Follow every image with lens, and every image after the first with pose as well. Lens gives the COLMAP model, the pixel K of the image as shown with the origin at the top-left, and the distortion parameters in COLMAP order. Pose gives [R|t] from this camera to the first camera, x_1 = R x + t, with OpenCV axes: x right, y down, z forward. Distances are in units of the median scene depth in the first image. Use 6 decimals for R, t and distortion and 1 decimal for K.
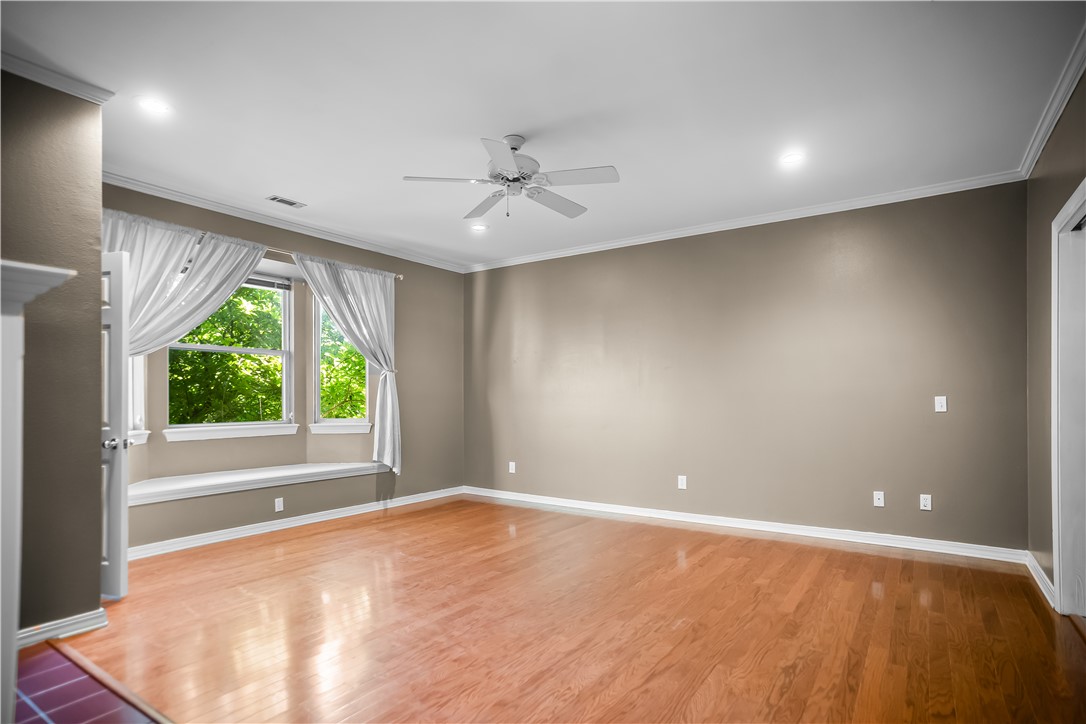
lens RADIAL K [[565.1, 0, 547.0], [0, 565.1, 392.0], [0, 0, 1]] dist [-0.071811, 0.059684]
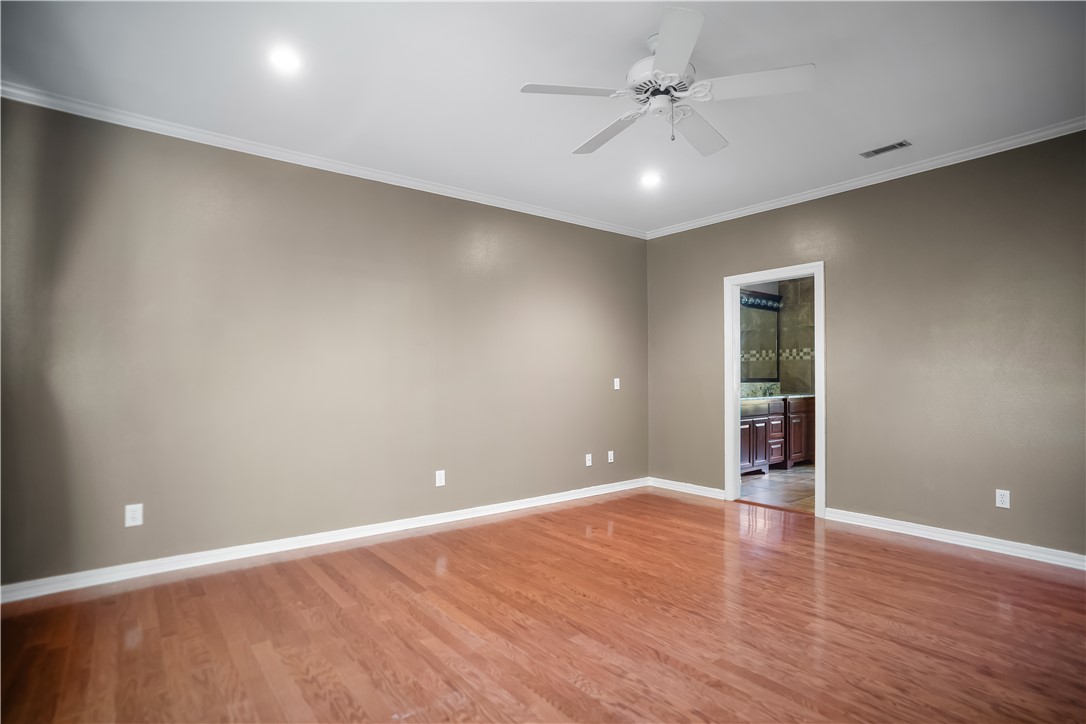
lens RADIAL K [[556.7, 0, 551.8], [0, 556.7, 376.0], [0, 0, 1]] dist [-0.067994, 0.055494]
pose [[0.288396, 0.010327, 0.957455, -0.691636], [-0.002043, 0.999946, -0.010170, 0.019718], [-0.957509, 0.000977, 0.288402, 0.806367]]
